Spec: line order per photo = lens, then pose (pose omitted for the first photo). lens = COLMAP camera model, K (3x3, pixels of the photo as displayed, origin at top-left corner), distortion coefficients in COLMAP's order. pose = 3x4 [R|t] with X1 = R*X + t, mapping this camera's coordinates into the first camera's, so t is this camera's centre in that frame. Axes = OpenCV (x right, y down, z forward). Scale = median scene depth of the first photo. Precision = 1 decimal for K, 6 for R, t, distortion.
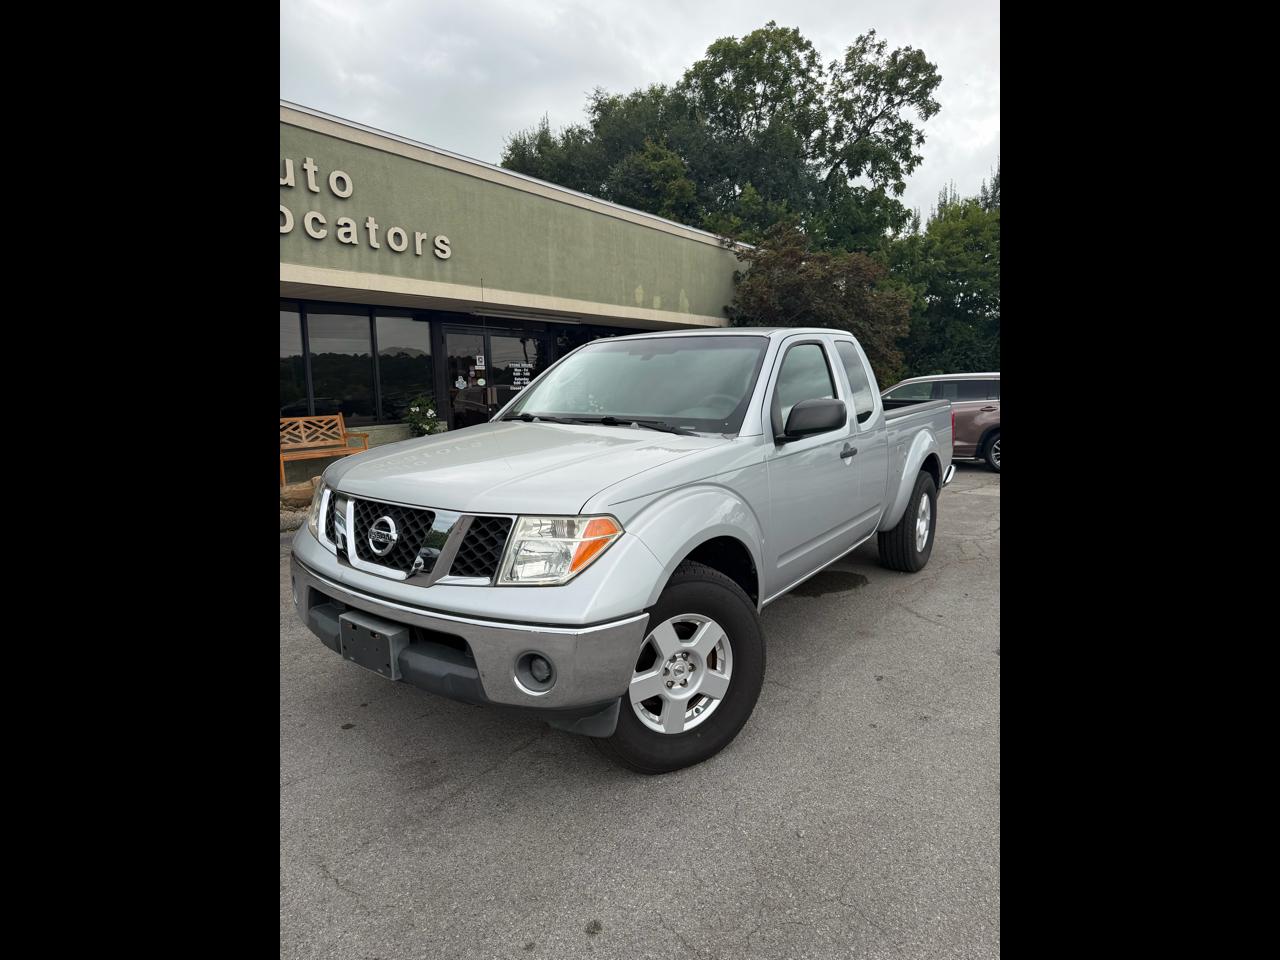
lens RADIAL K [[669.6, 0, 637.5], [0, 669.6, 471.5], [0, 0, 1]] dist [0.001796, -0.000220]
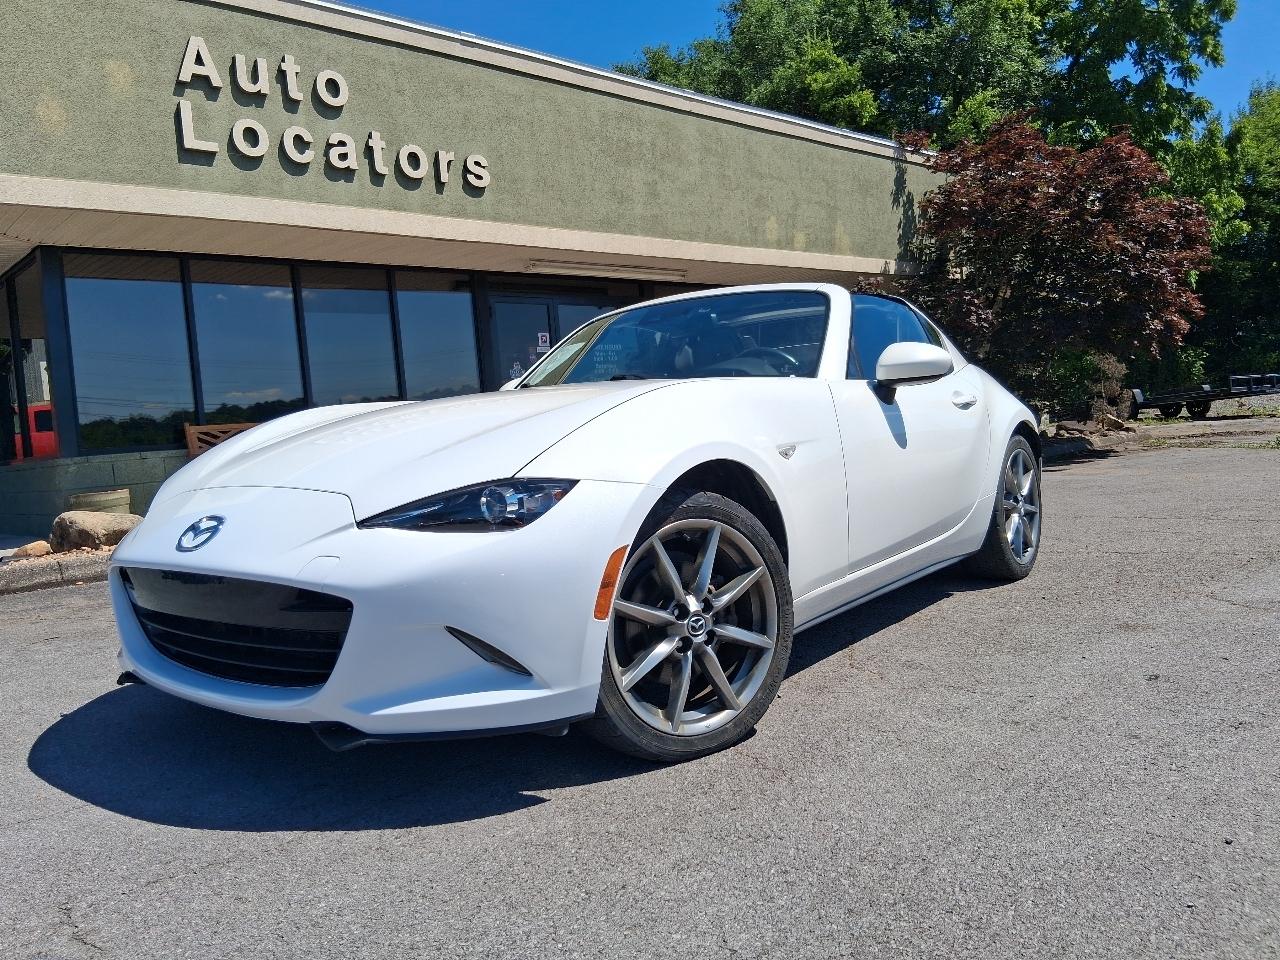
lens RADIAL K [[951.7, 0, 646.0], [0, 951.7, 465.8], [0, 0, 1]] dist [0.065420, -0.095000]
pose [[0.984061, -0.057030, -0.168437, 0.036377], [0.043216, 0.995480, -0.084570, 0.067727], [0.172499, 0.075943, 0.982078, 0.059087]]
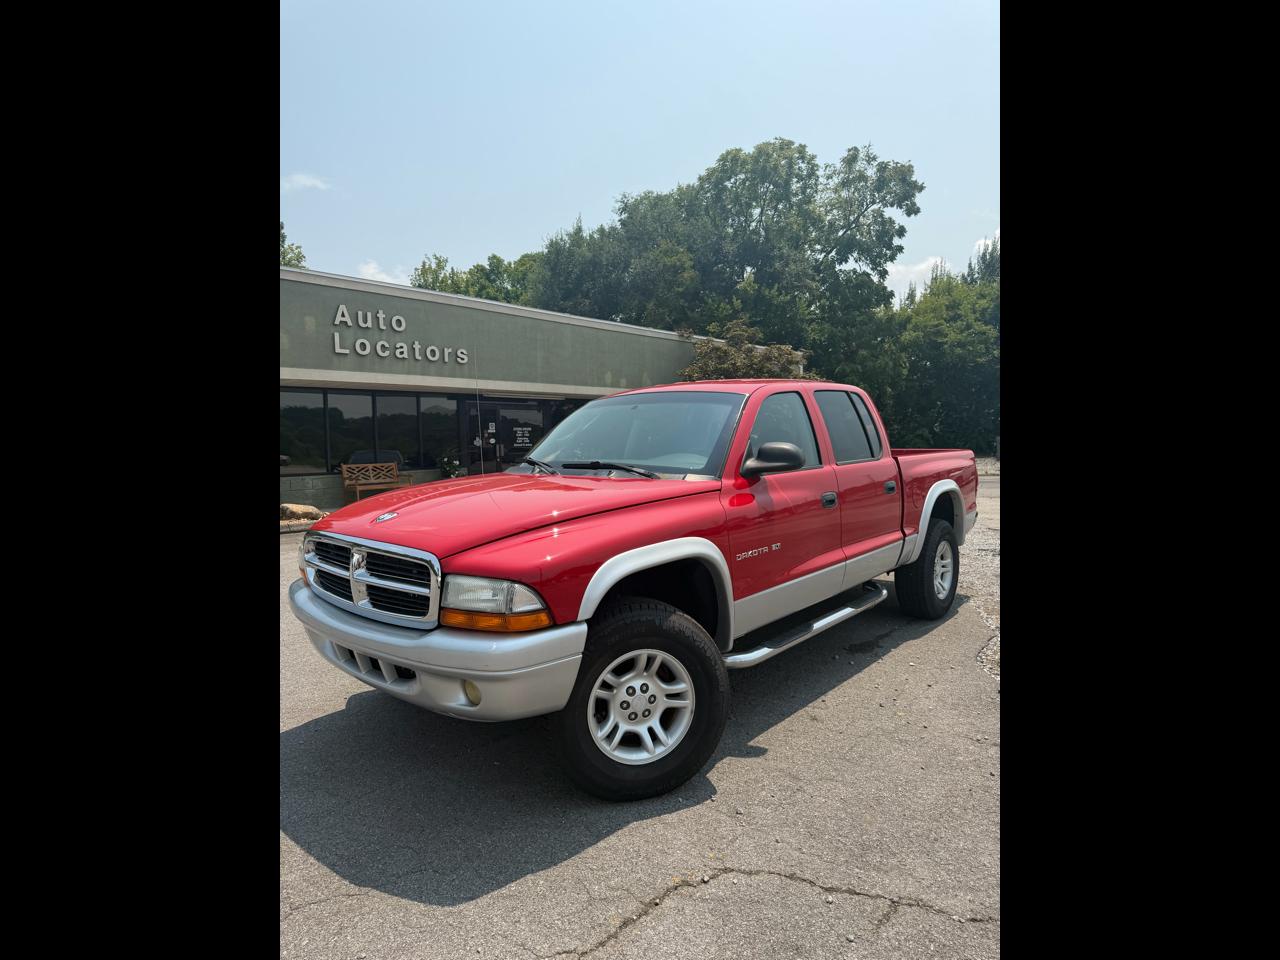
lens RADIAL K [[661.3, 0, 640.0], [0, 661.3, 480.0], [0, 0, 1]] dist [0.043970, -0.058825]
pose [[0.996890, 0.000460, -0.078810, 0.244807], [-0.006187, 0.997353, -0.072446, 0.064057], [0.078568, 0.072708, 0.994254, -0.487180]]
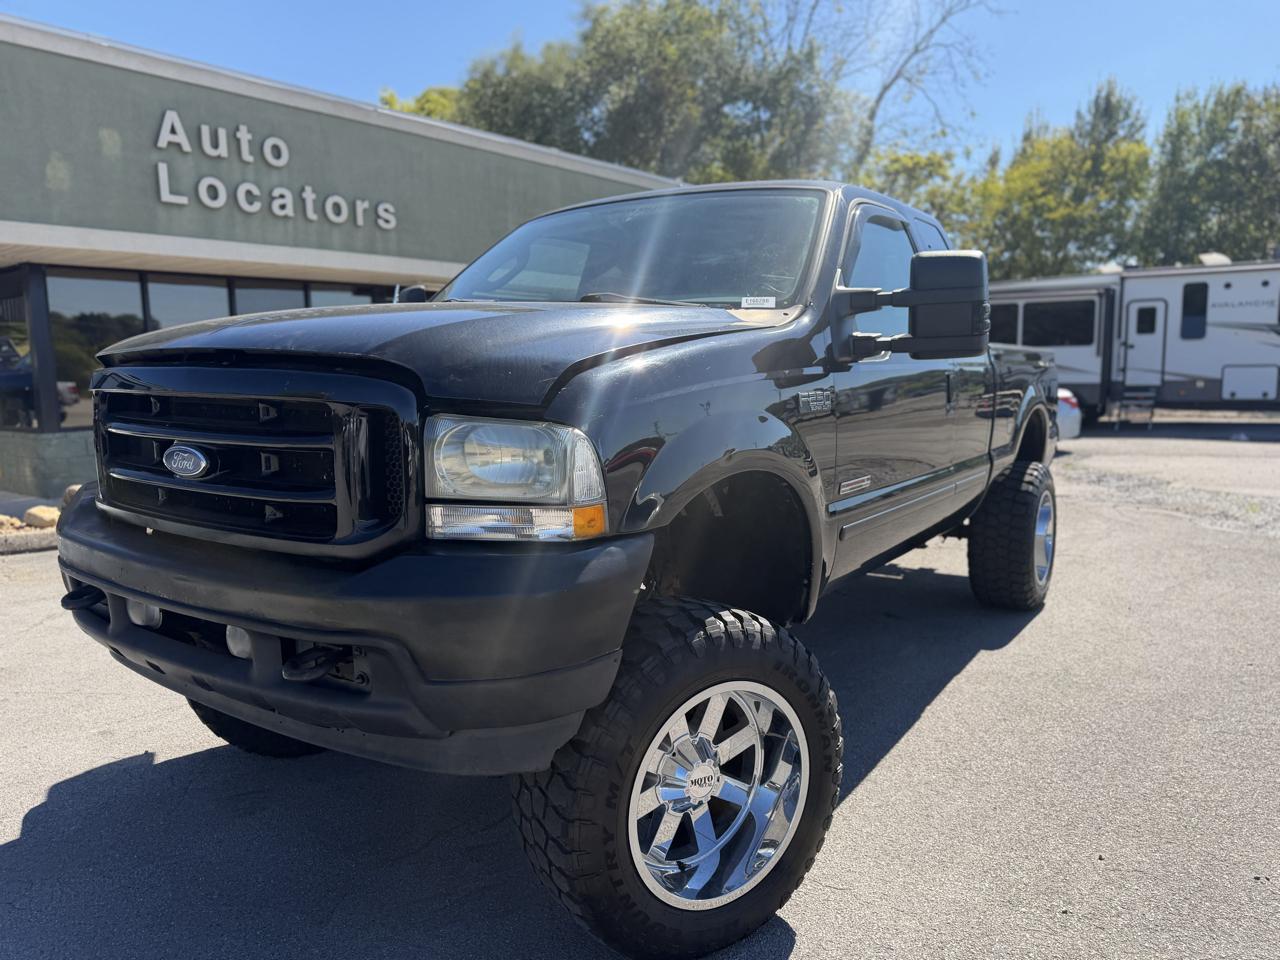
lens RADIAL K [[887.7, 0, 628.3], [0, 887.7, 473.1], [0, 0, 1]] dist [0.002057, 0.000985]
pose [[0.999789, 0.000522, -0.020542, 0.056656], [-0.000678, 0.999971, -0.007621, 0.017180], [0.020537, 0.007634, 0.999760, -0.175780]]
